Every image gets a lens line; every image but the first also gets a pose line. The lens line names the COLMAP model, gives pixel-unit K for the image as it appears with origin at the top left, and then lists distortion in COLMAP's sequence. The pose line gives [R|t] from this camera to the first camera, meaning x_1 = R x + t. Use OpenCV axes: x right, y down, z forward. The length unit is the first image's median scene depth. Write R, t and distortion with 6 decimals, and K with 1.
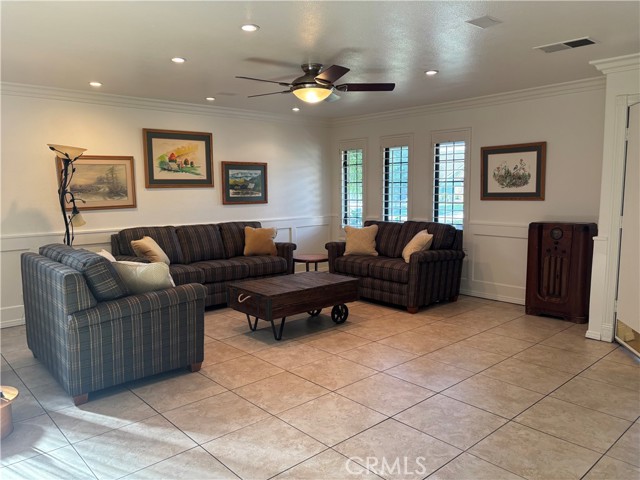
lens RADIAL K [[483.8, 0, 319.0], [0, 483.8, 240.6], [0, 0, 1]] dist [0.036491, 0.001435]
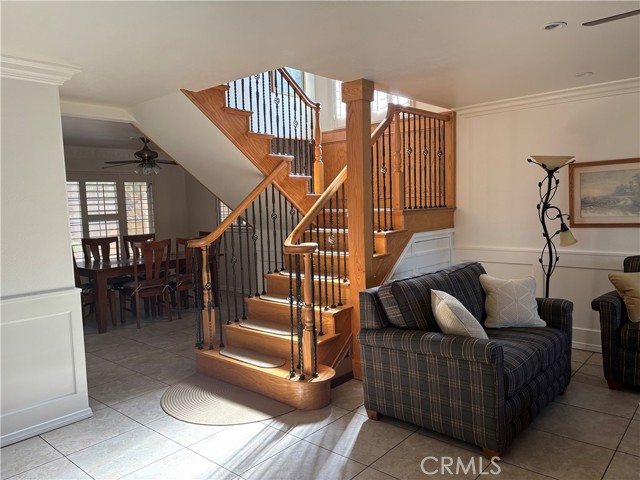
lens RADIAL K [[483.8, 0, 319.4], [0, 483.8, 237.9], [0, 0, 1]] dist [0.036491, 0.001435]
pose [[0.118832, 0.077283, -0.989902, 0.493111], [-0.080454, 0.994438, 0.067979, -0.108436], [0.989649, 0.071563, 0.124389, 0.743760]]
